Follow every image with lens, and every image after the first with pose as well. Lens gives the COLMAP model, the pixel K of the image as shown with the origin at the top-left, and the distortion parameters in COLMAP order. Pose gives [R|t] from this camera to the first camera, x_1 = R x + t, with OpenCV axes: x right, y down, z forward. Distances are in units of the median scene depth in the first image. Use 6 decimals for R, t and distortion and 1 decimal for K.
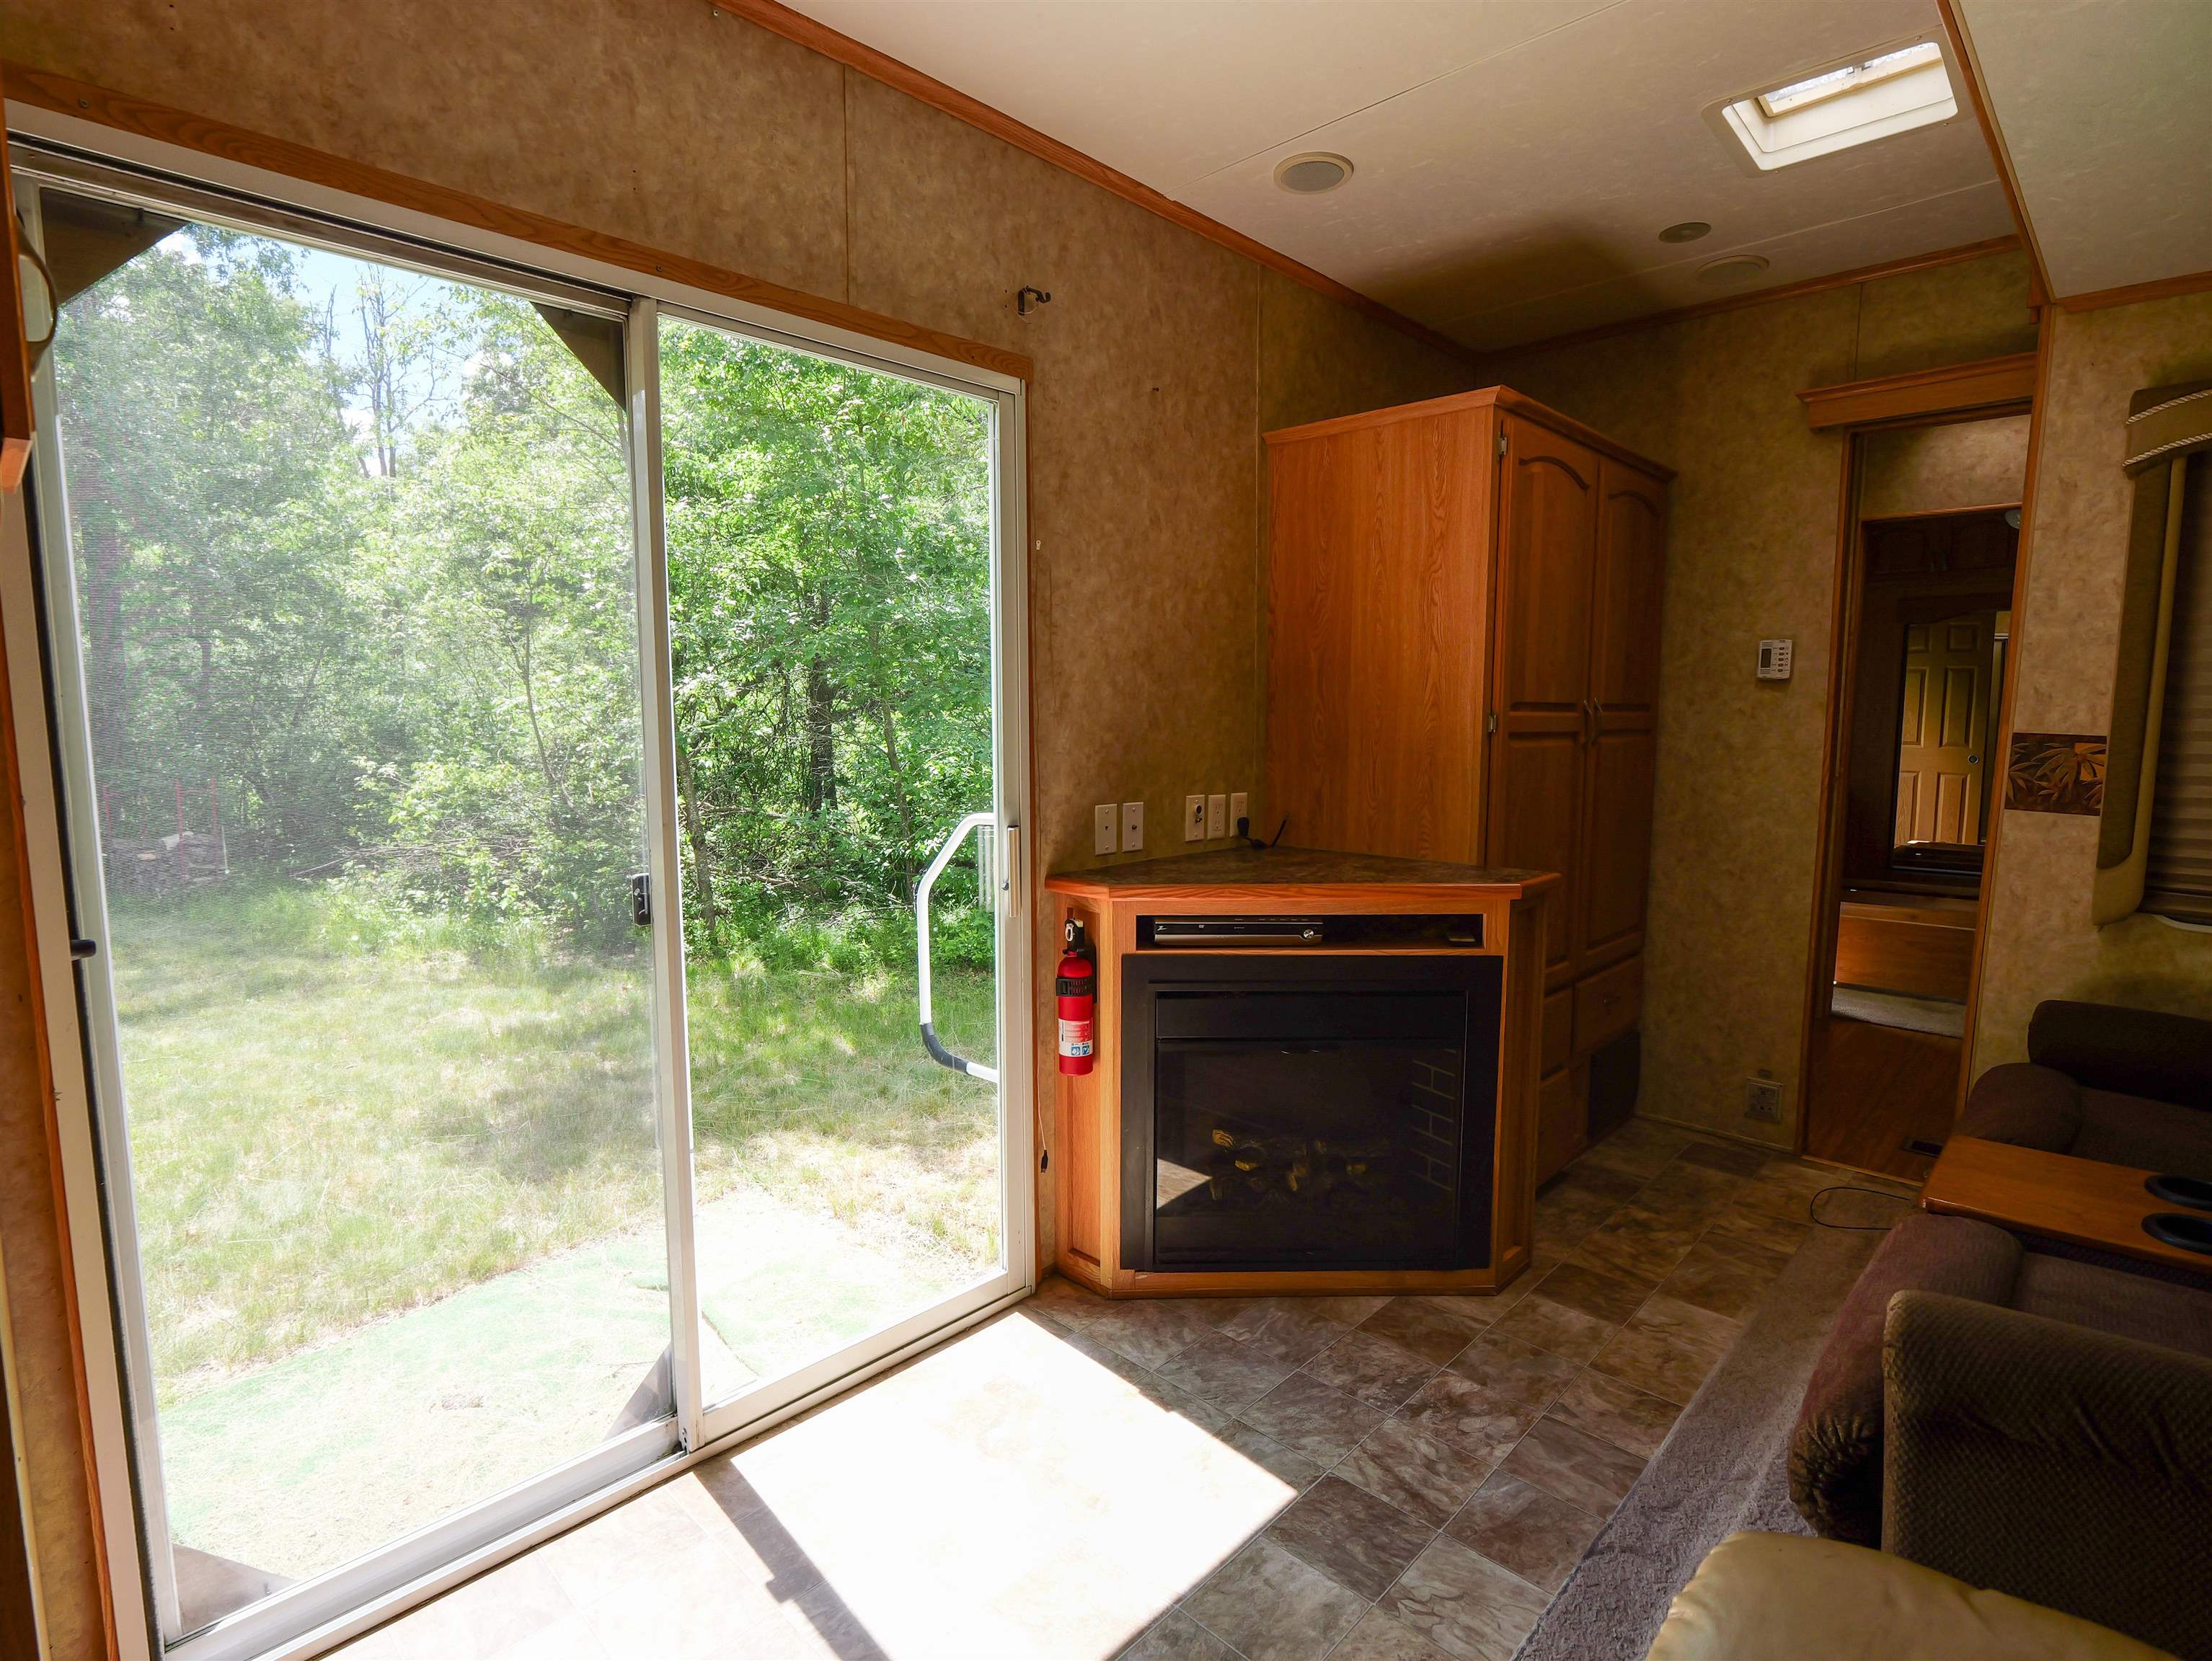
lens RADIAL K [[1112.7, 0, 1103.3], [0, 1112.7, 835.3], [0, 0, 1]] dist [-0.032286, 0.002873]
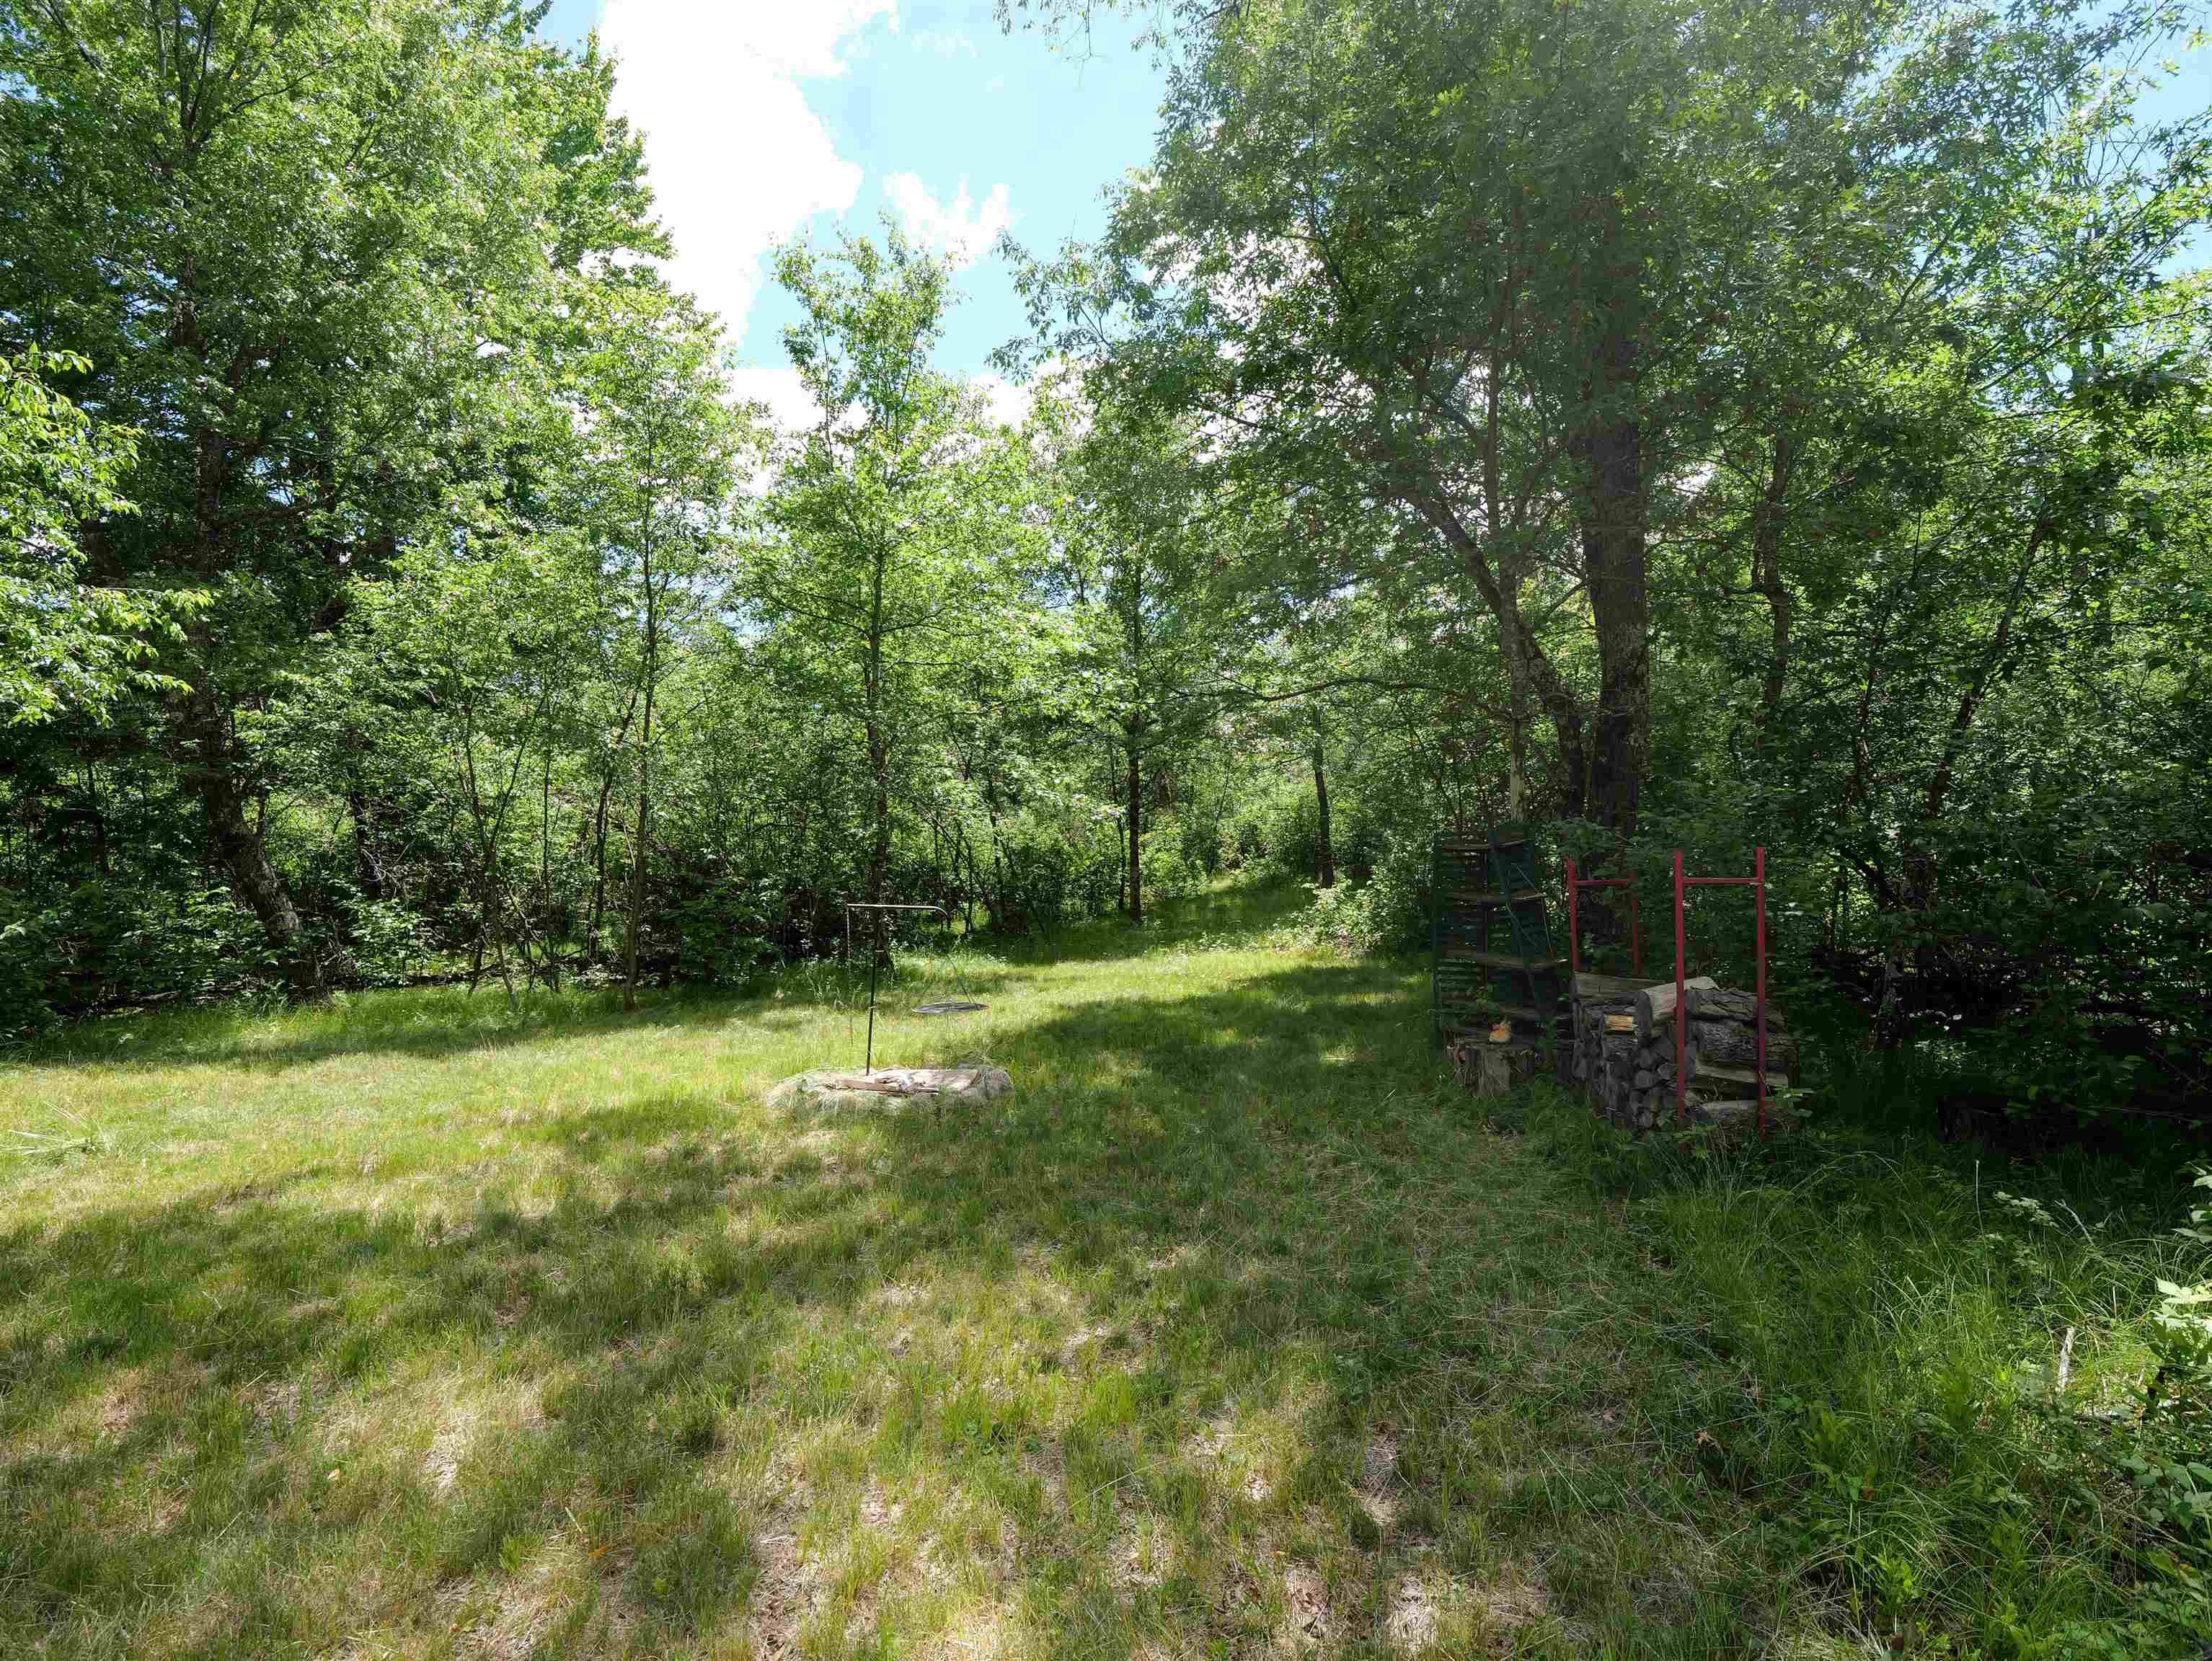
lens RADIAL K [[1081.0, 0, 1111.2], [0, 1081.0, 835.1], [0, 0, 1]] dist [-0.016193, -0.000154]
pose [[0.302466, 0.012483, -0.953078, -0.533099], [-0.097743, 0.995049, -0.017987, -0.026807], [0.948135, 0.098597, 0.302189, 0.672629]]
